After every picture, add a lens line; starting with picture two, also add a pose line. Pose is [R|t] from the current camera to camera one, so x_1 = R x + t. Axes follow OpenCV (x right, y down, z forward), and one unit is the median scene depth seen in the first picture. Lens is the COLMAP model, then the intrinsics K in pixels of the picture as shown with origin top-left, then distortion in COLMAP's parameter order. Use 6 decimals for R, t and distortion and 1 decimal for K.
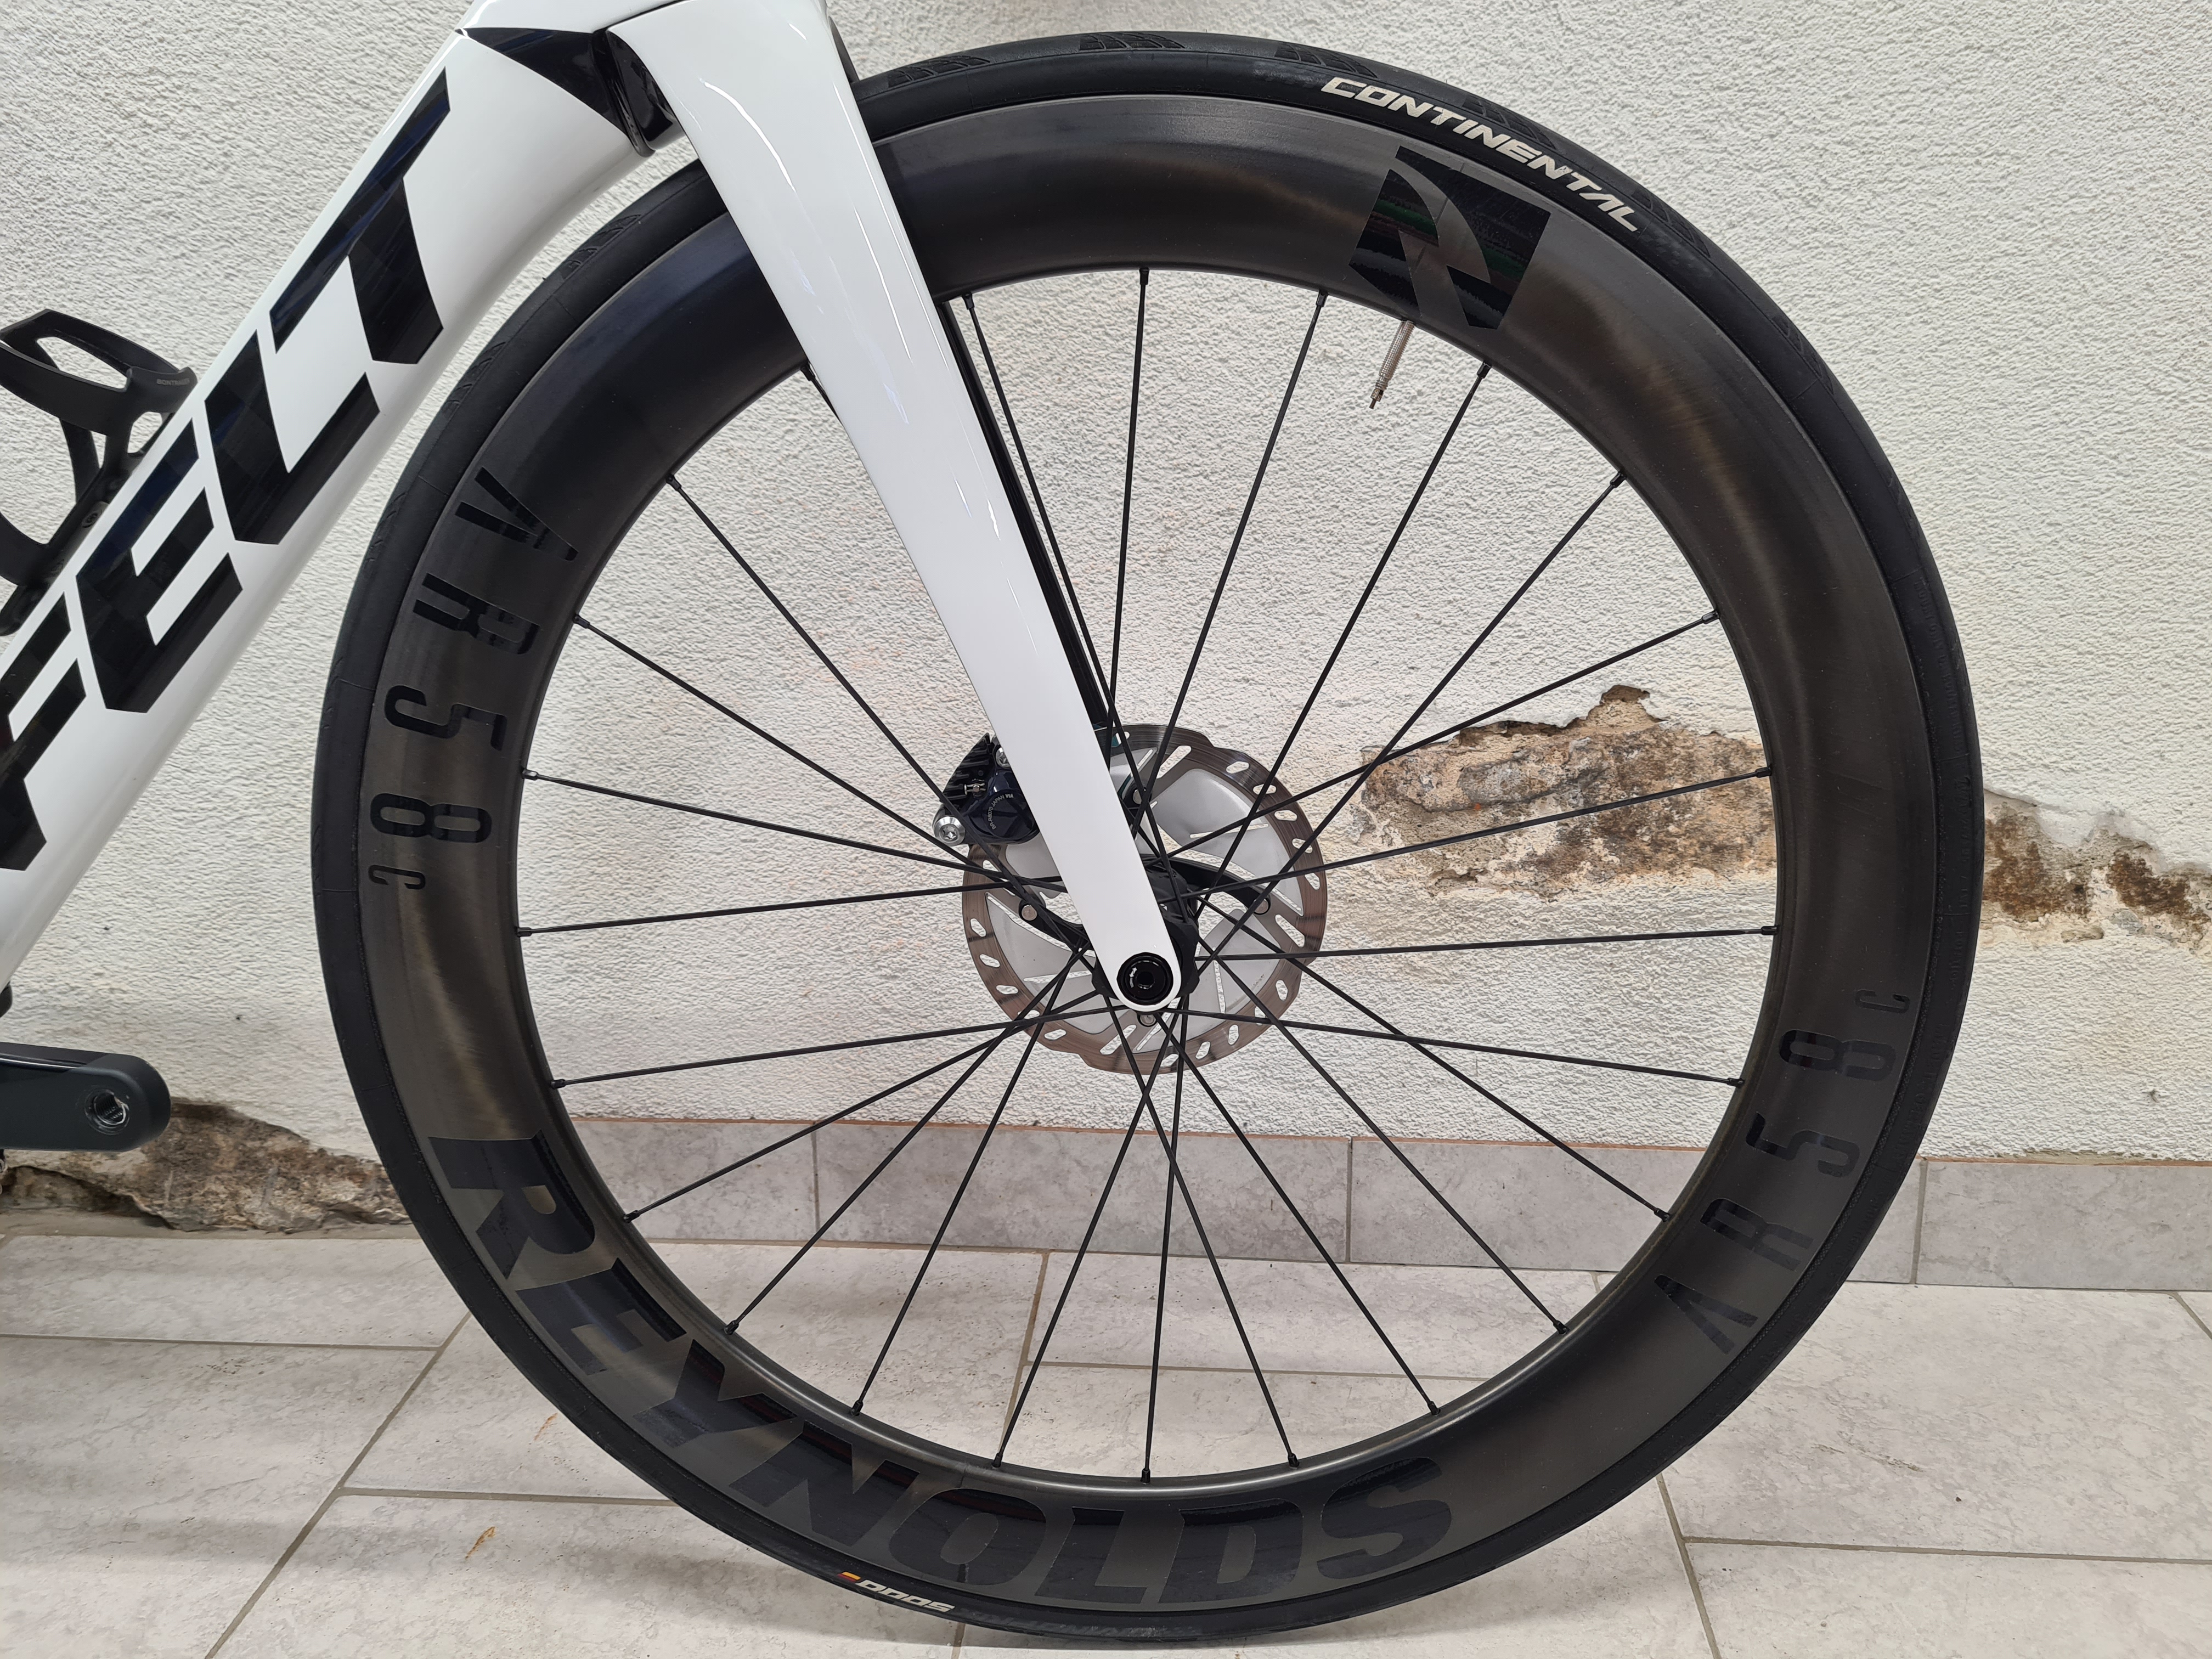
lens RADIAL K [[1689.7, 0, 1106.0], [0, 1689.7, 829.5], [0, 0, 1]] dist [0.030473, -0.039643]
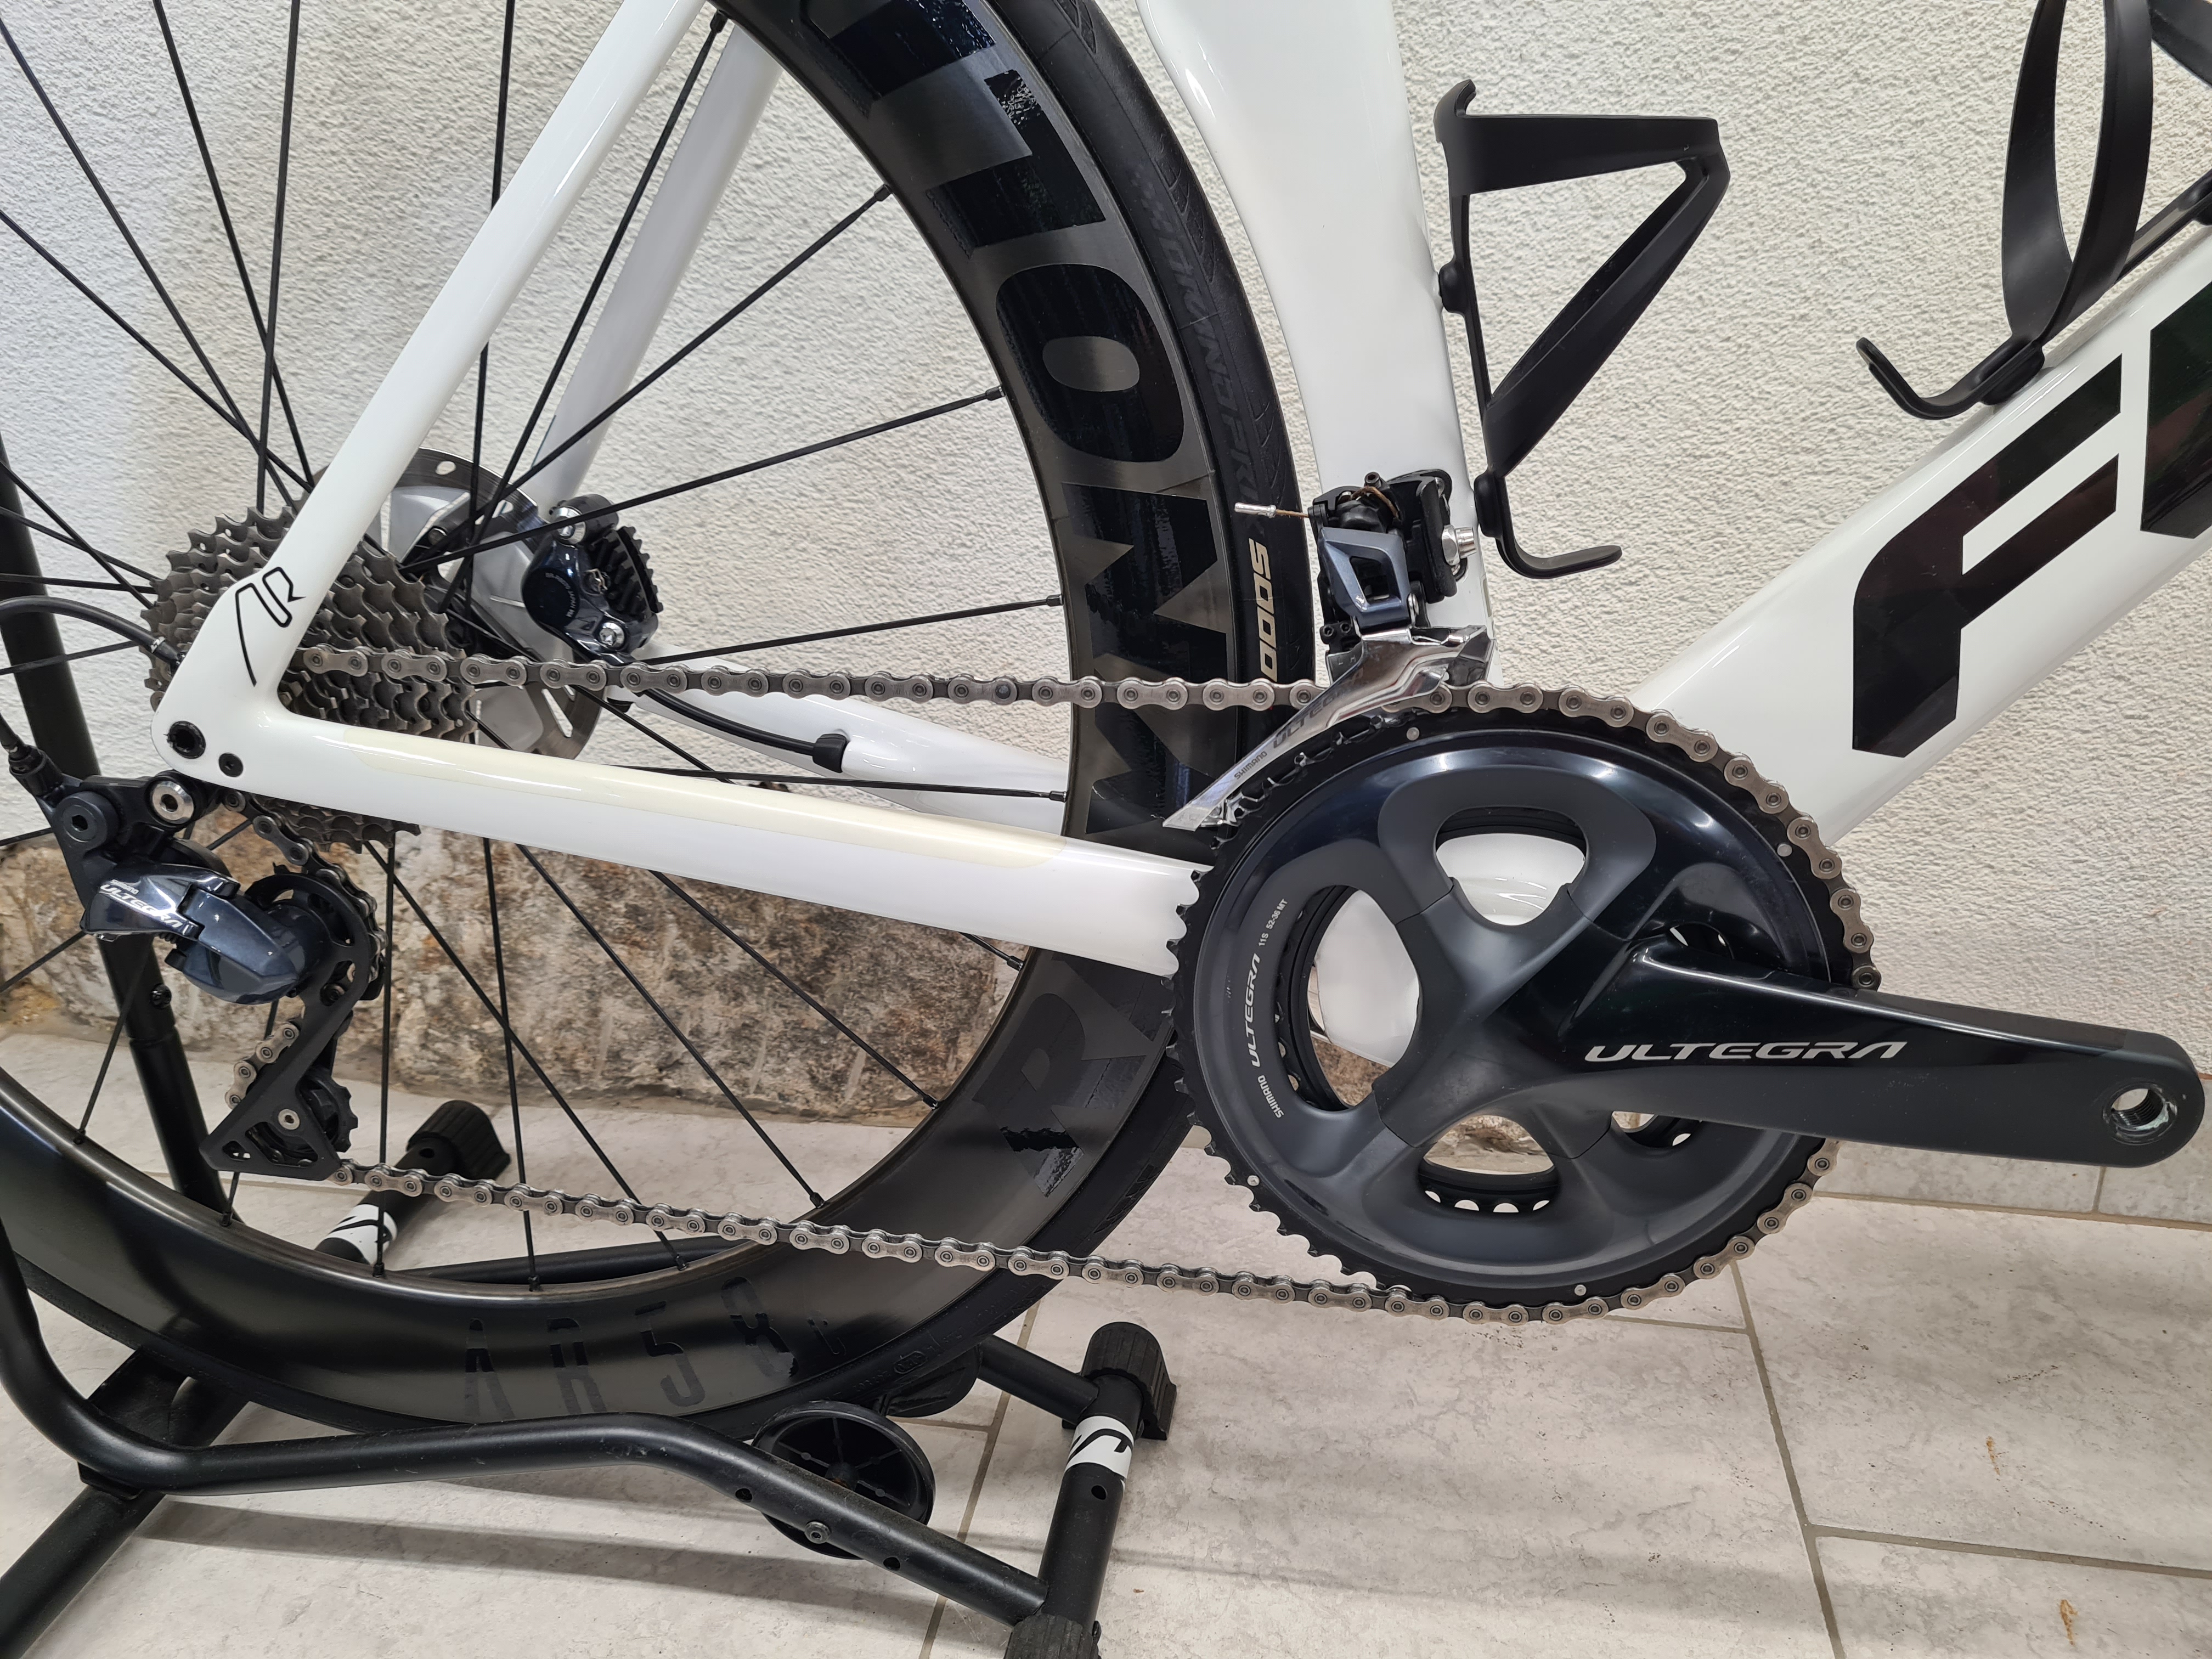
lens RADIAL K [[1689.7, 0, 1106.0], [0, 1689.7, 829.5], [0, 0, 1]] dist [0.030473, -0.039643]
pose [[0.994894, 0.044798, -0.090439, -0.641403], [-0.035957, 0.994623, 0.097123, -0.000863], [0.094304, -0.093375, 0.991155, 0.189819]]
